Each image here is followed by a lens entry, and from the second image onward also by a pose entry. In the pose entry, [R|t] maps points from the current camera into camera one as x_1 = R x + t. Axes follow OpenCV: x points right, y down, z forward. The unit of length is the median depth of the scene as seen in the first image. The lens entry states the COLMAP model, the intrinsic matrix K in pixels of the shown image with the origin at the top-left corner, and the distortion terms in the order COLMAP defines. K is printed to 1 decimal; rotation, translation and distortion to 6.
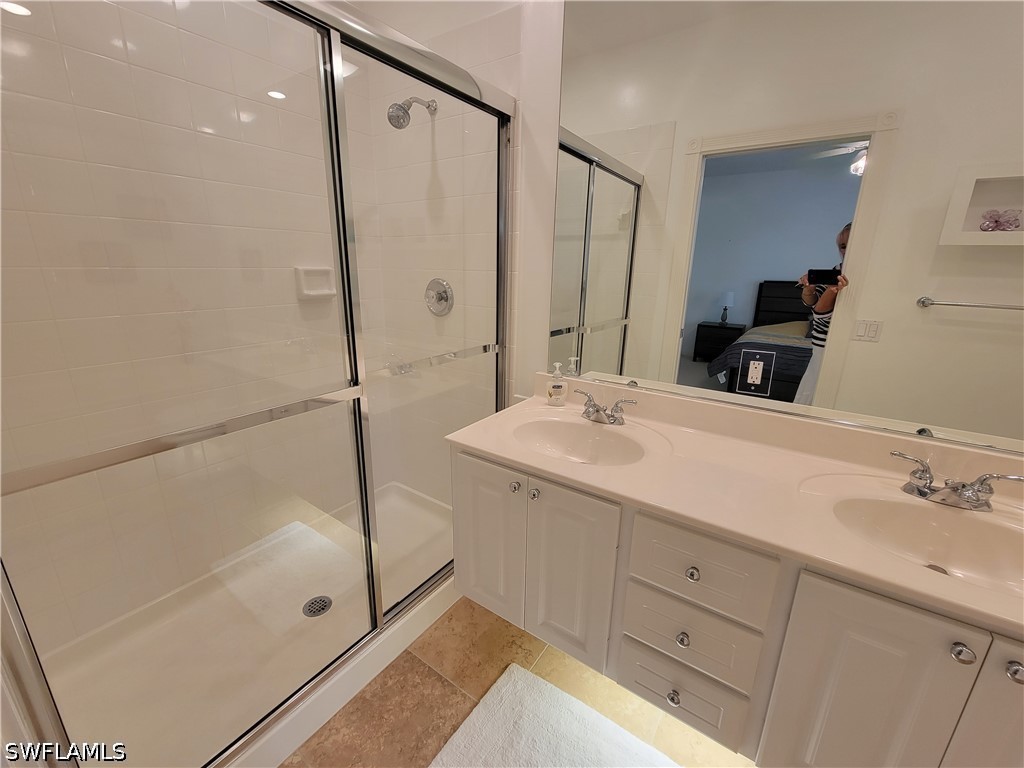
lens RADIAL K [[419.6, 0, 503.1], [0, 419.6, 378.7], [0, 0, 1]] dist [0.001129, -0.000010]
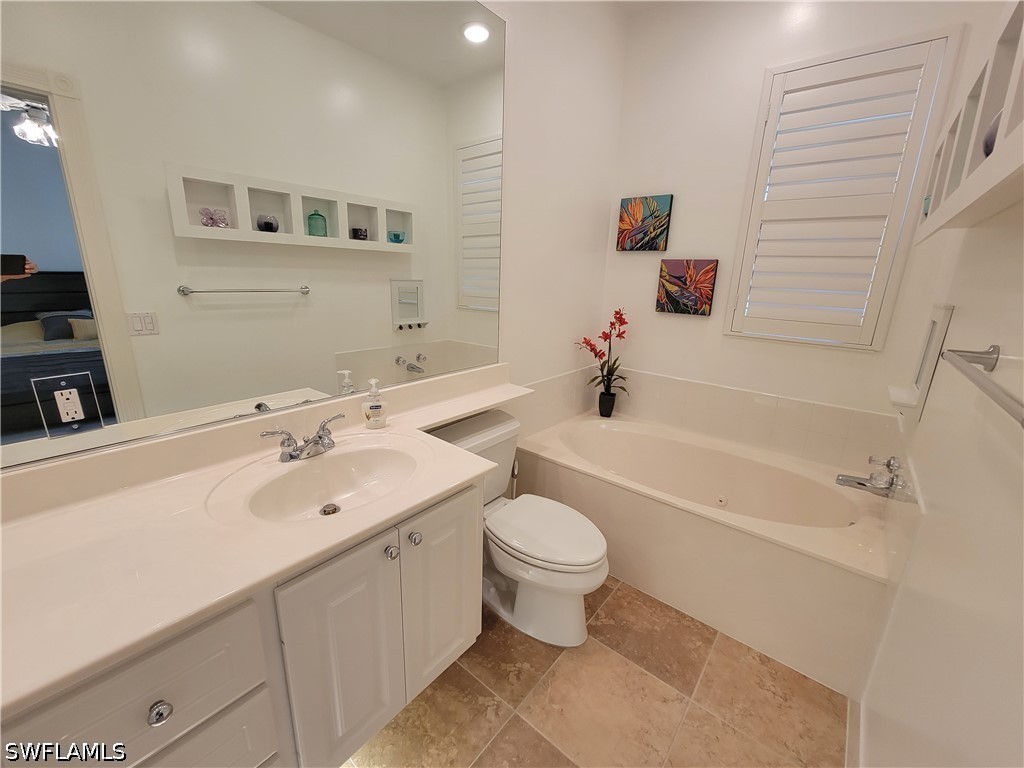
lens RADIAL K [[419.6, 0, 509.8], [0, 419.6, 381.9], [0, 0, 1]] dist [0.001129, -0.000010]
pose [[0.082335, -0.267911, 0.959919, -0.007760], [0.234448, 0.941365, 0.242623, -0.060208], [-0.968636, 0.205075, 0.140318, 0.212923]]
